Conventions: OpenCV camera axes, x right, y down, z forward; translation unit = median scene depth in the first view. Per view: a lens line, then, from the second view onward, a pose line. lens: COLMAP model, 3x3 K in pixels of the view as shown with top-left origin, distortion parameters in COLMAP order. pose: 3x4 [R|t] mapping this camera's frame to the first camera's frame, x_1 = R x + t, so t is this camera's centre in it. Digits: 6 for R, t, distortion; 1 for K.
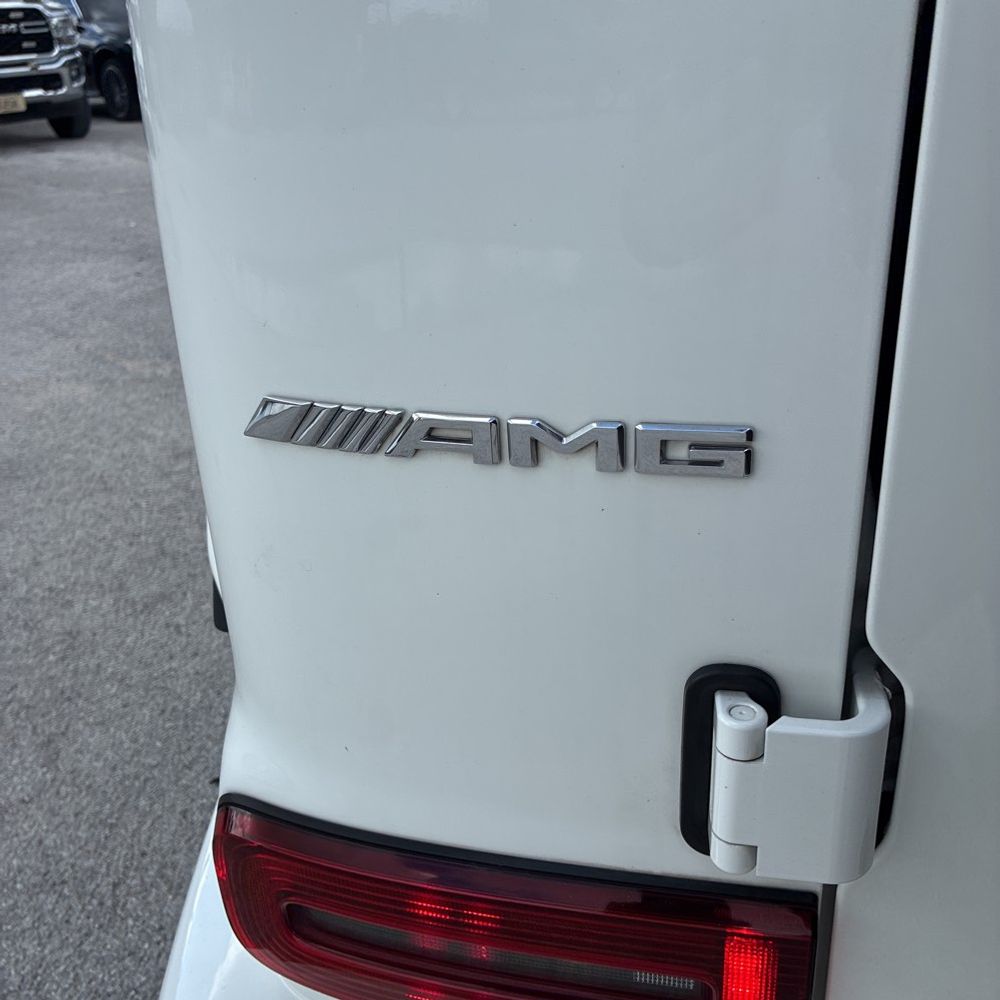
lens RADIAL K [[1026.5, 0, 483.9], [0, 1026.5, 485.2], [0, 0, 1]] dist [-0.000540, 0.038476]
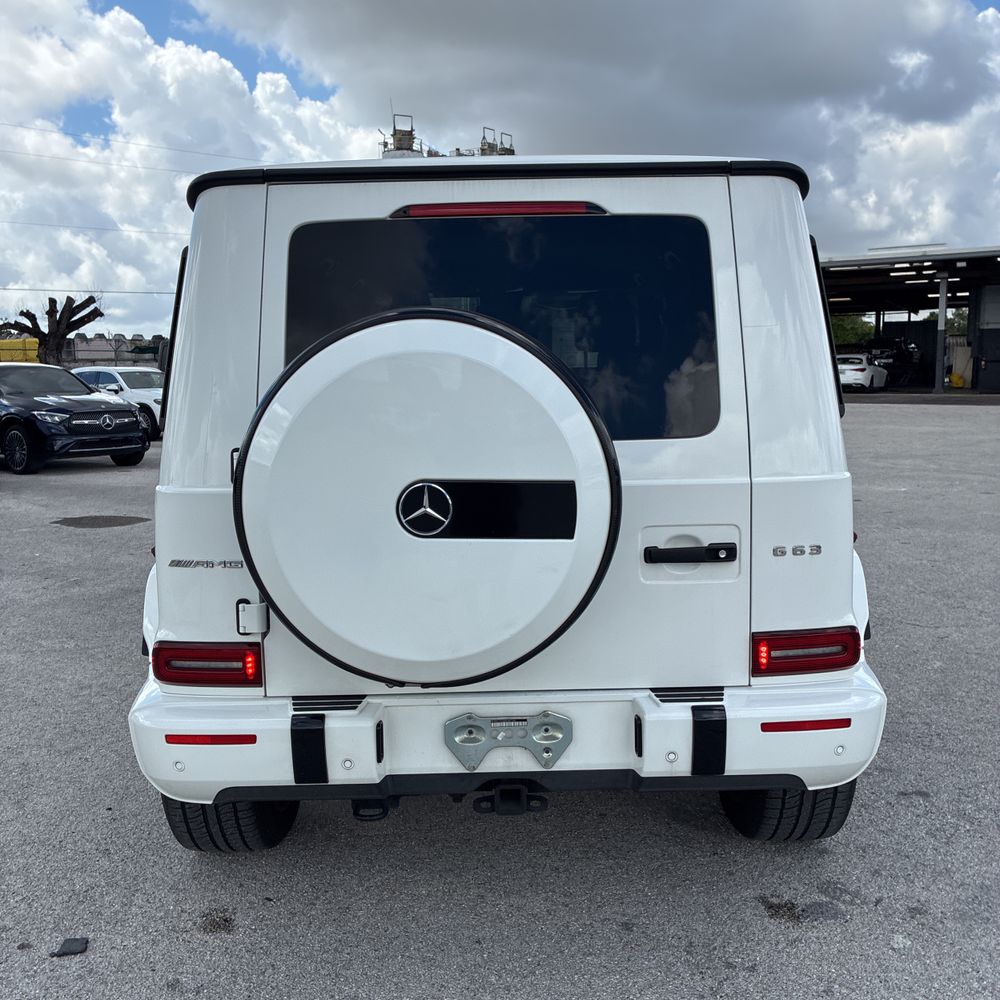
lens RADIAL K [[1033.0, 0, 498.5], [0, 1033.0, 485.2], [0, 0, 1]] dist [0.019773, -0.016483]
pose [[0.990144, 0.023803, 0.138018, 0.081184], [0.022255, 0.946192, -0.322841, 0.144633], [-0.138276, 0.322730, 0.936336, -0.494062]]
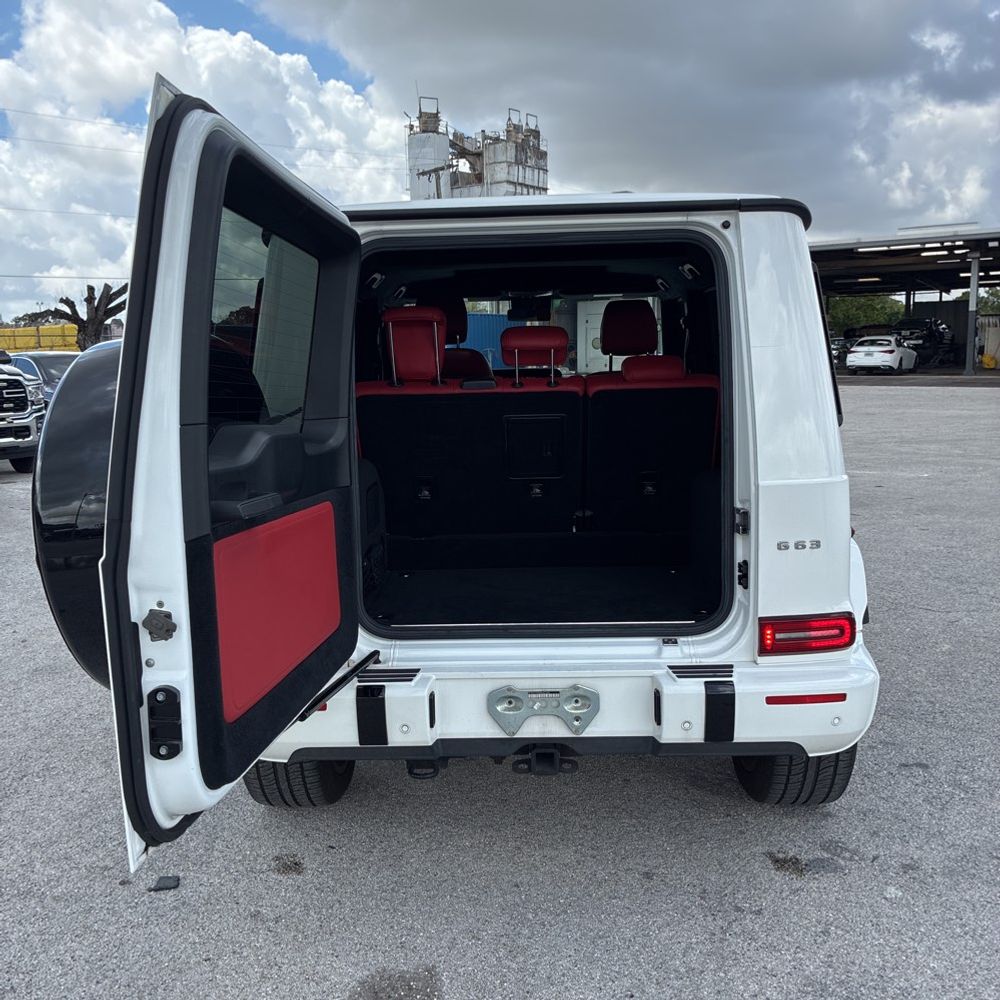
lens RADIAL K [[1034.0, 0, 471.3], [0, 1034.0, 473.7], [0, 0, 1]] dist [-0.008279, 0.037058]
pose [[0.995887, 0.022210, 0.087839, 0.062579], [0.006721, 0.948708, -0.316082, 0.158357], [-0.090354, 0.315372, 0.944657, -0.575453]]
